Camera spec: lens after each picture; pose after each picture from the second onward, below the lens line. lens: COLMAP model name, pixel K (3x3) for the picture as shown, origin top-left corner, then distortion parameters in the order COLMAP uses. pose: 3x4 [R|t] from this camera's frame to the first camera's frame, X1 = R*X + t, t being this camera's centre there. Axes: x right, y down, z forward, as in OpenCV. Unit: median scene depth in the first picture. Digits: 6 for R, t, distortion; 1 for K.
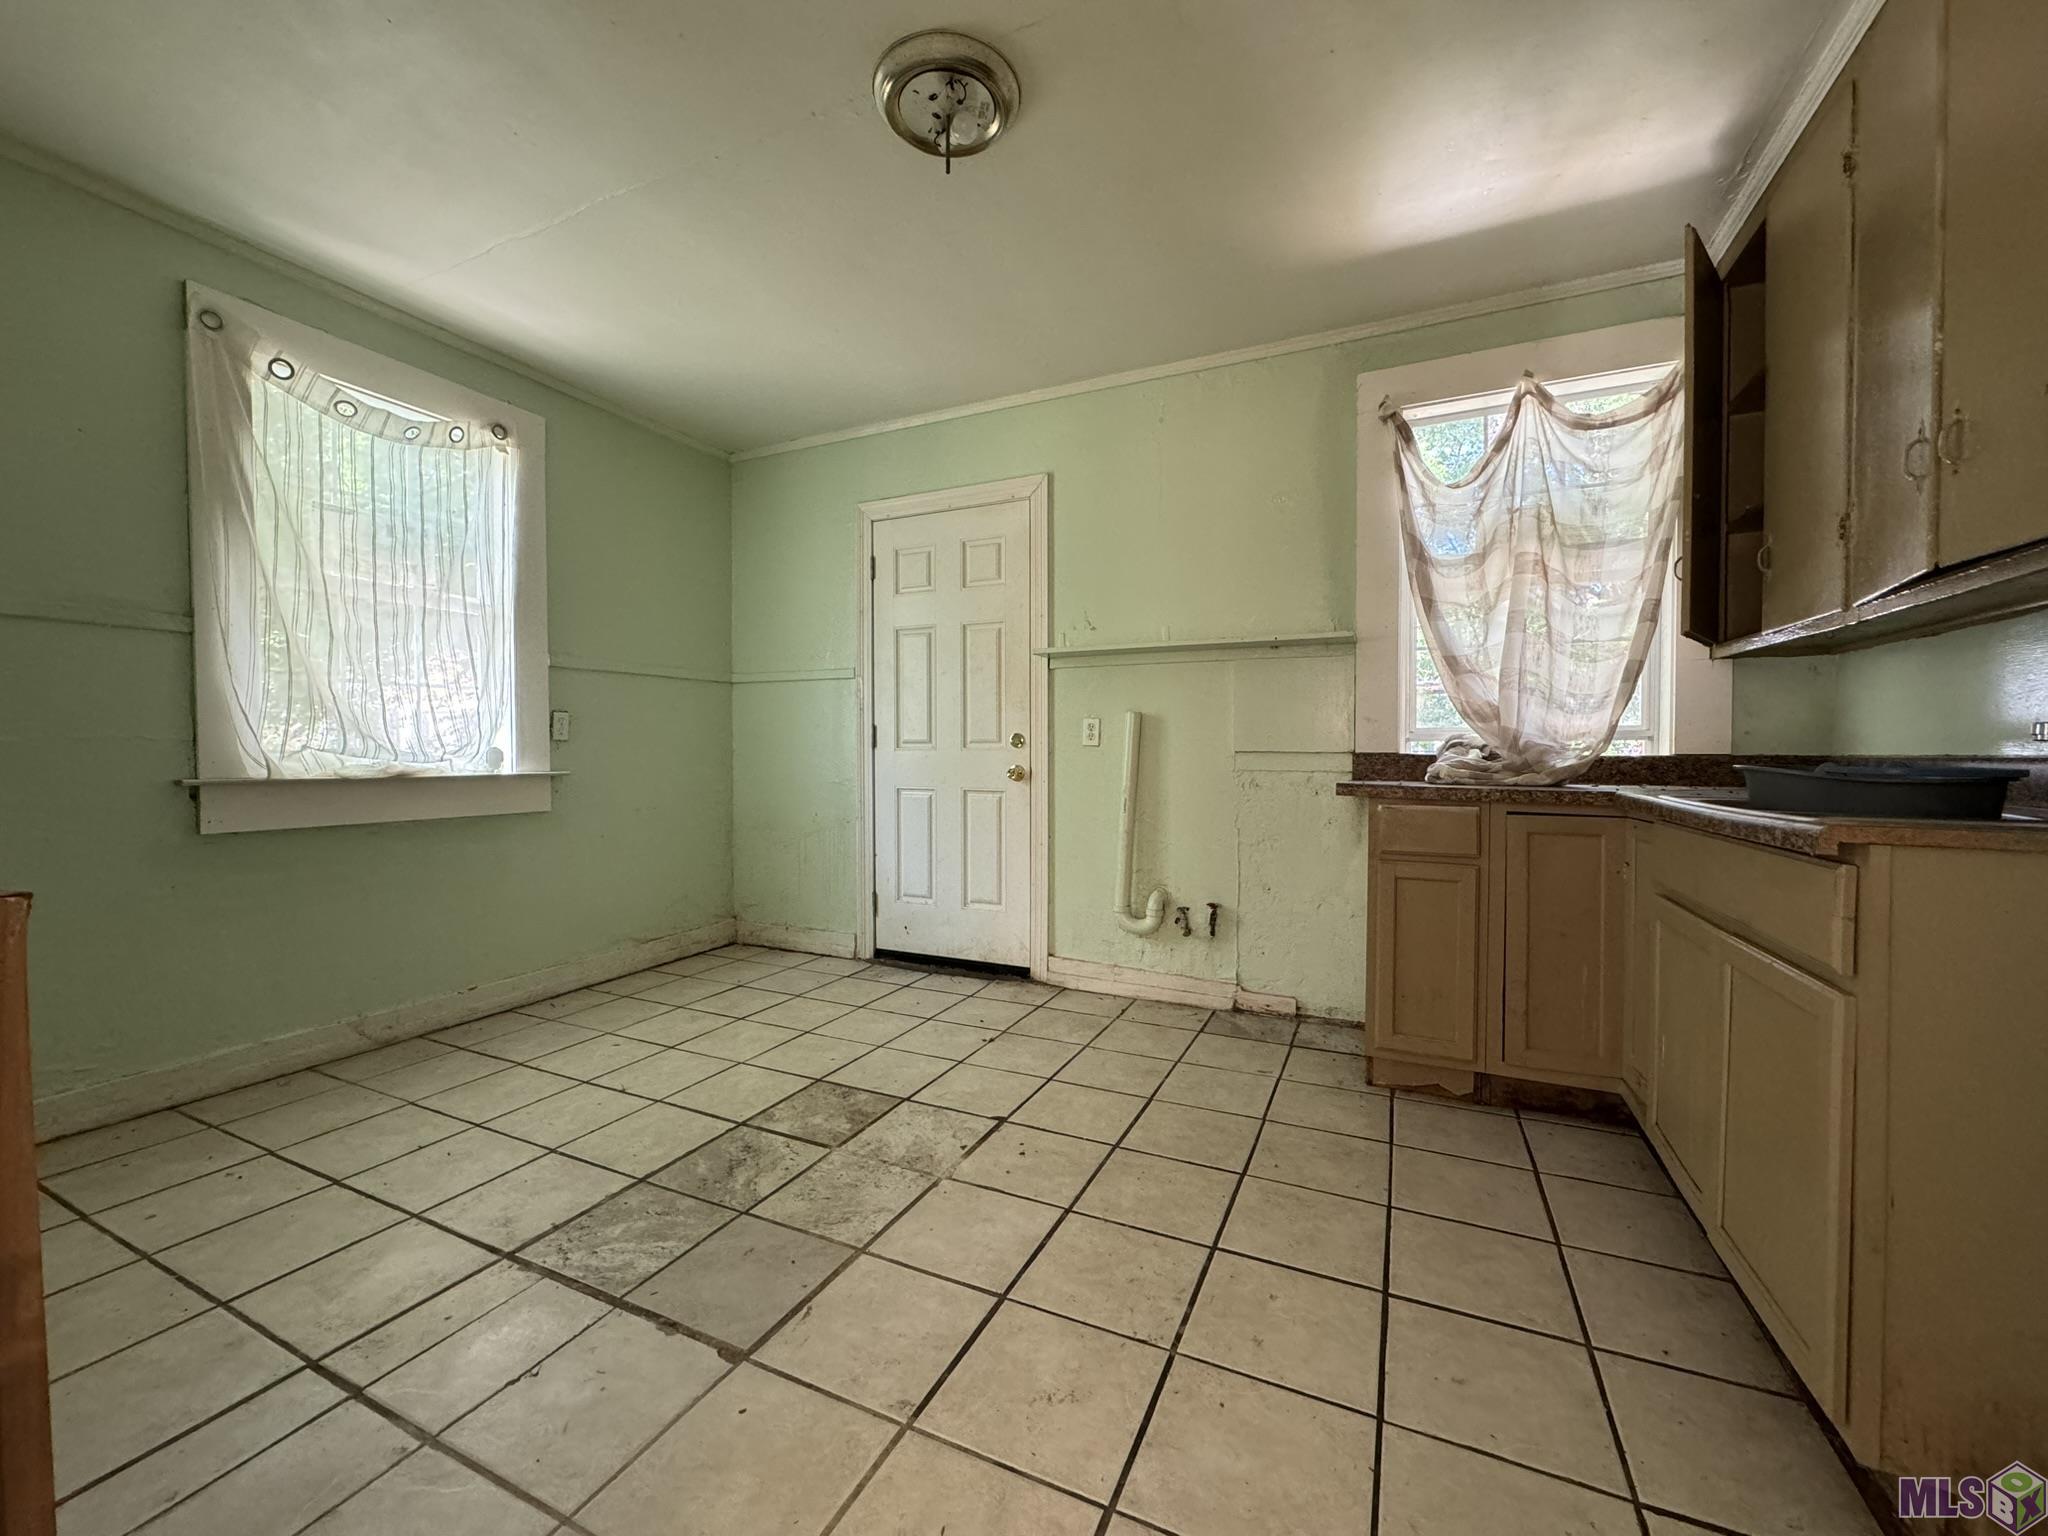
lens RADIAL K [[812.1, 0, 1024.2], [0, 812.1, 764.1], [0, 0, 1]] dist [-0.001762, 0.000997]
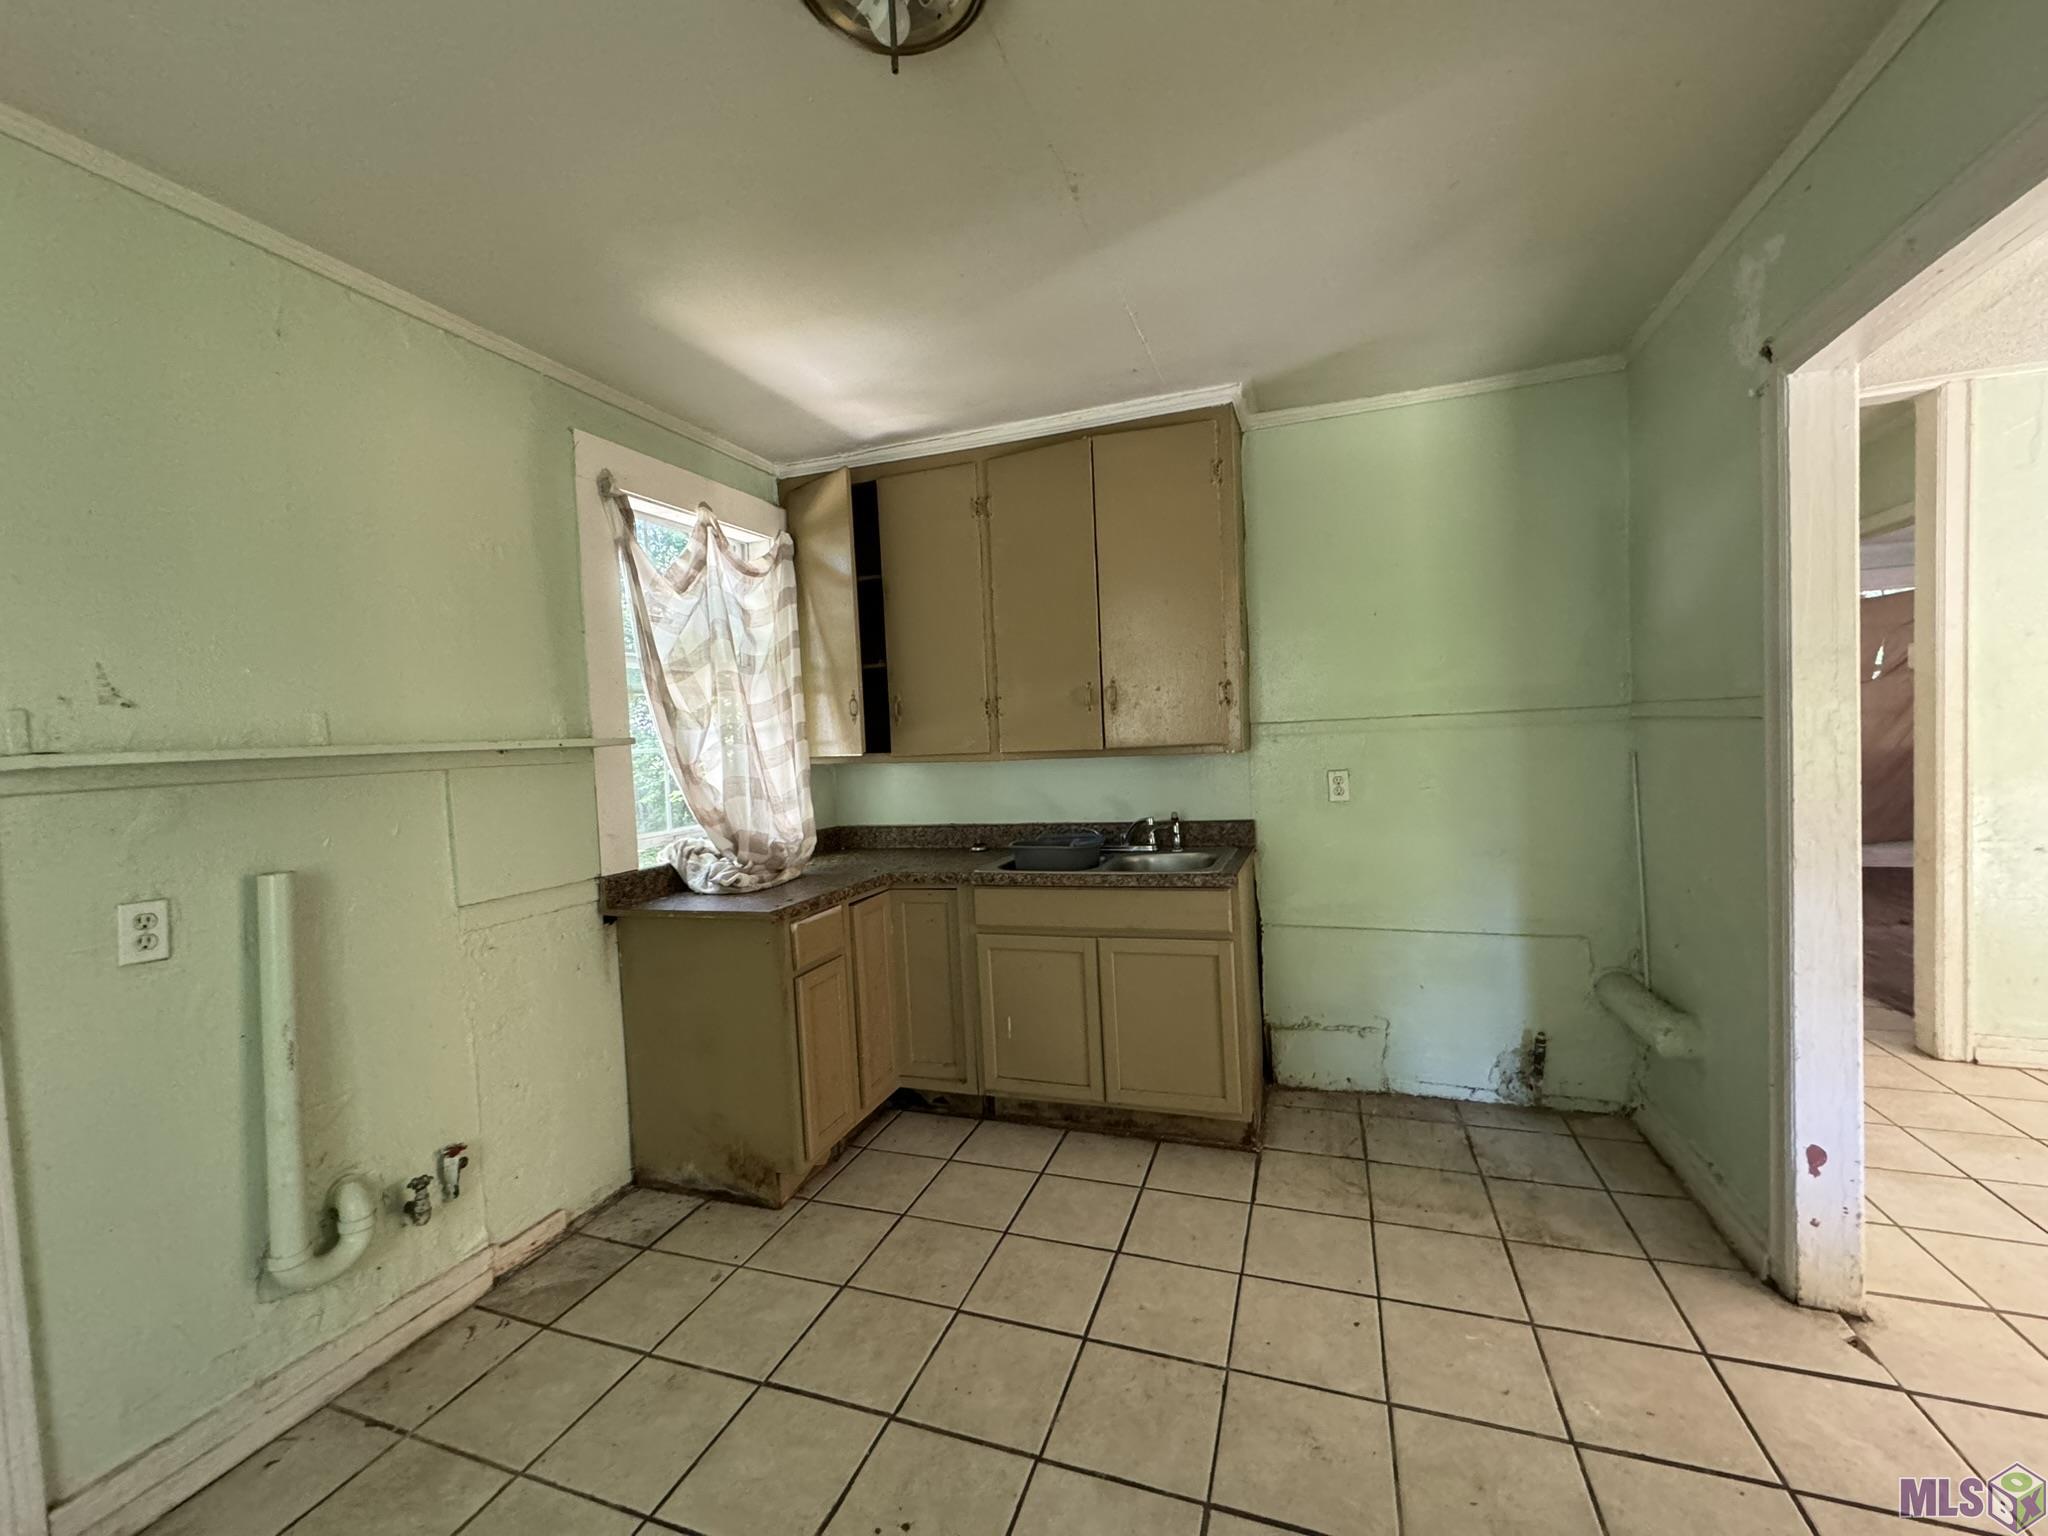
lens RADIAL K [[812.1, 0, 1029.1], [0, 812.1, 765.5], [0, 0, 1]] dist [-0.001762, 0.000997]
pose [[-0.097720, -0.036420, 0.994547, -0.468549], [0.063879, 0.997040, 0.042788, -0.136792], [-0.993162, 0.067712, -0.095104, 0.625689]]
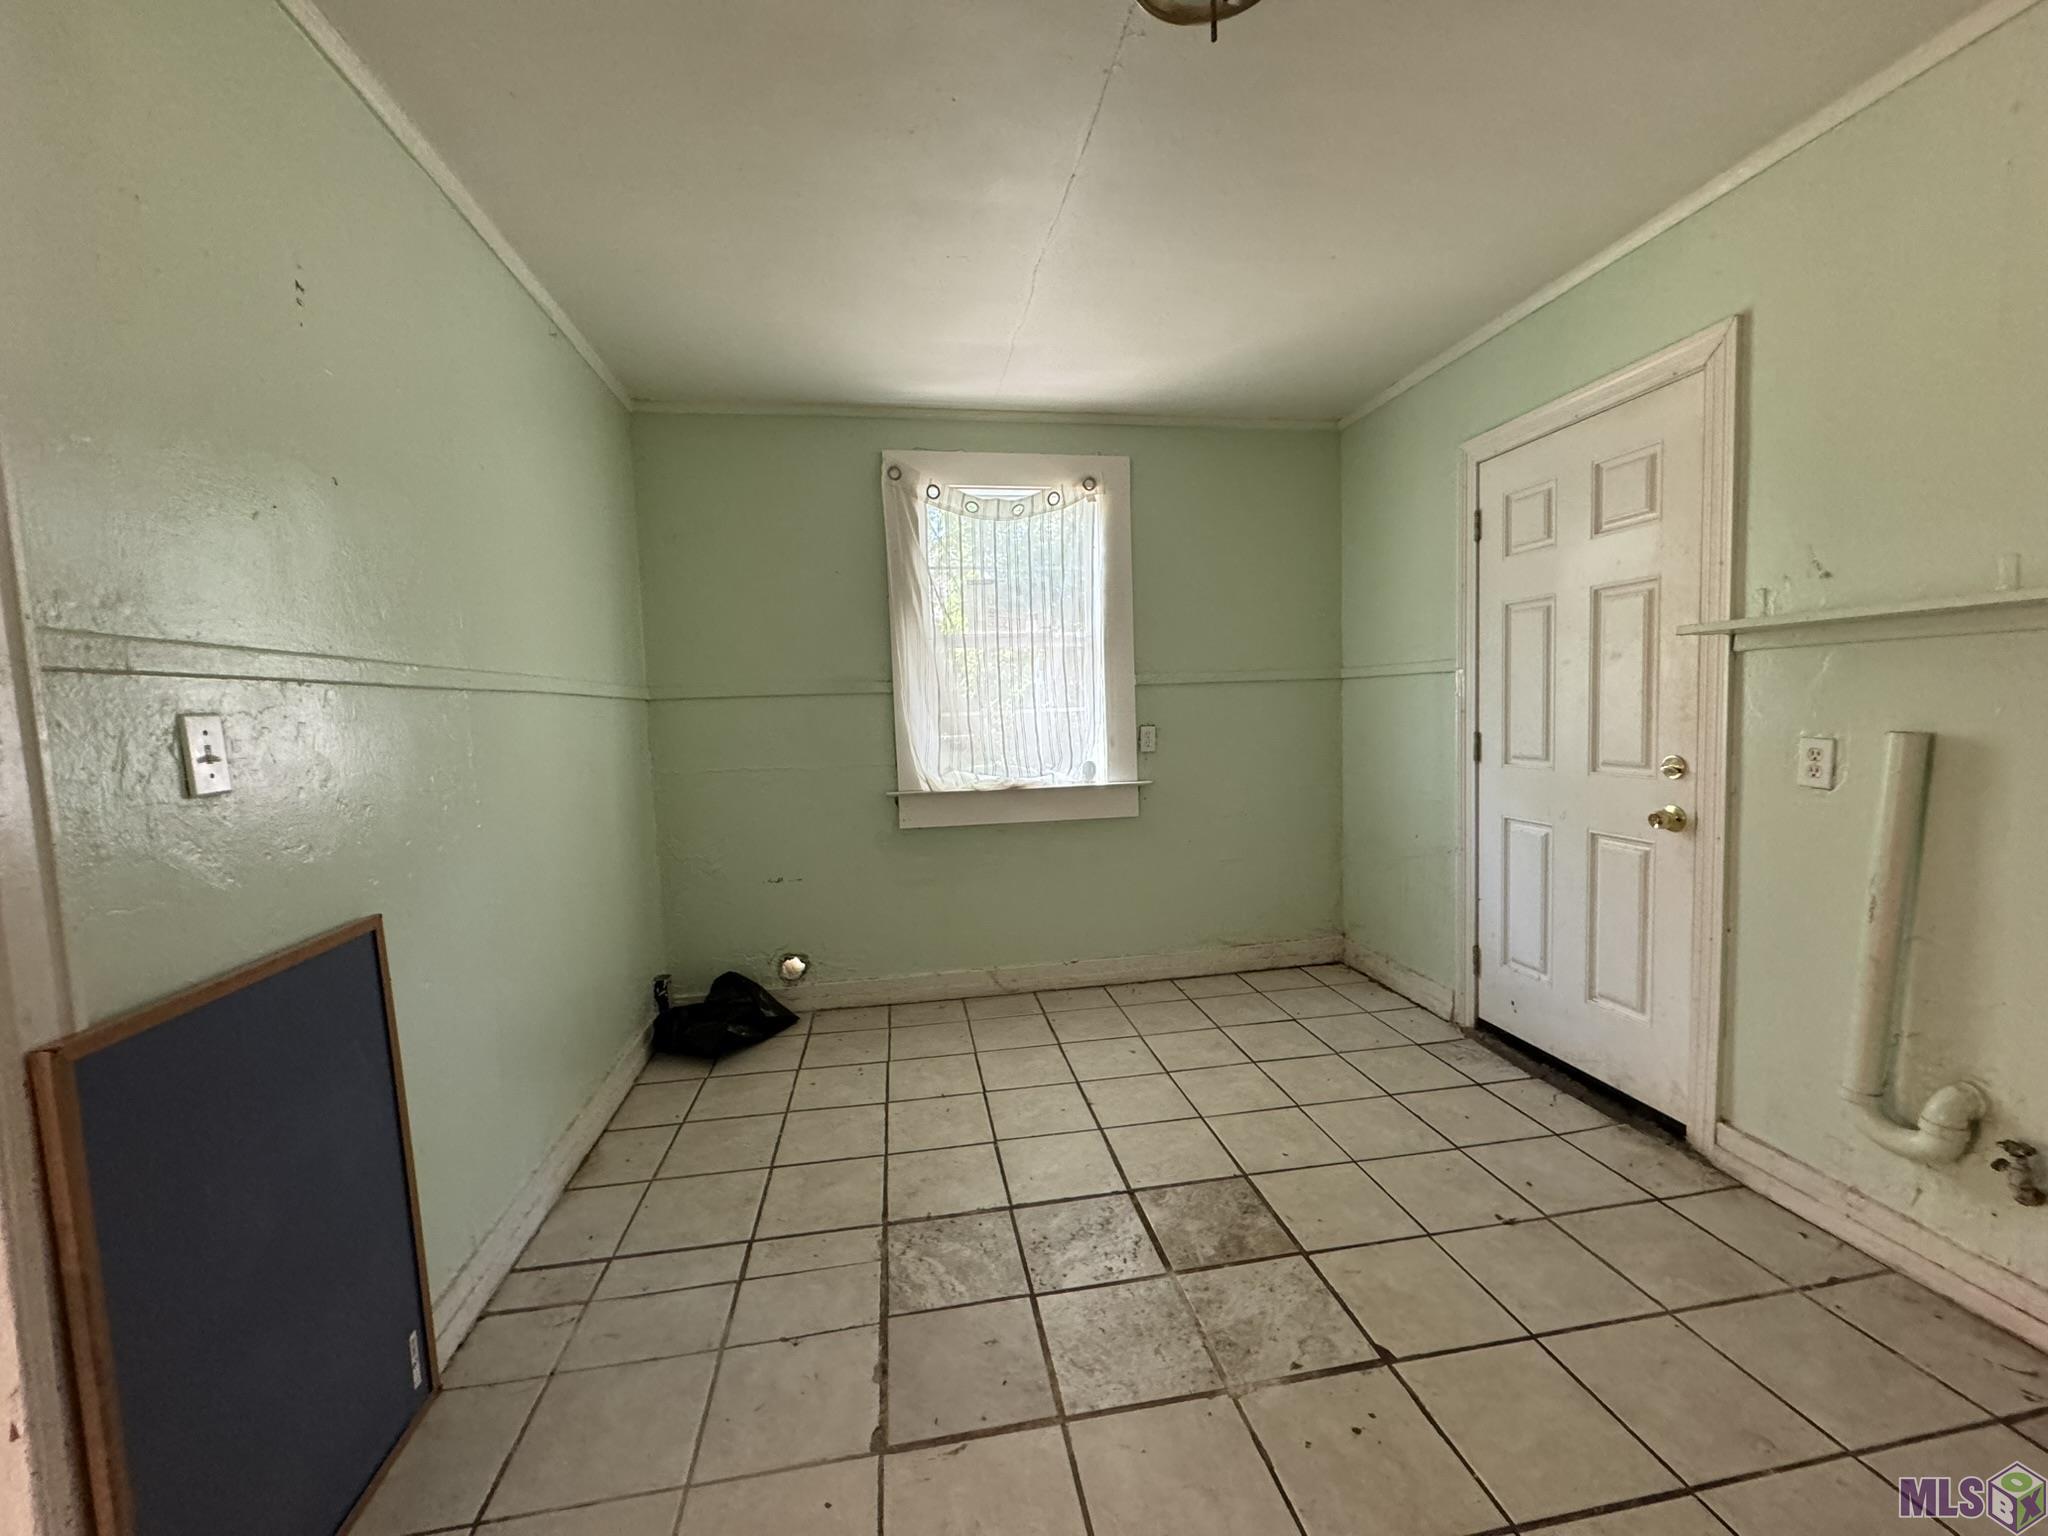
lens RADIAL K [[812.1, 0, 1025.4], [0, 812.1, 766.8], [0, 0, 1]] dist [-0.001762, 0.000997]
pose [[0.575852, 0.042613, -0.816442, 0.256659], [0.014837, 0.997932, 0.062550, -0.091421], [0.817419, -0.048133, 0.574029, 0.270475]]
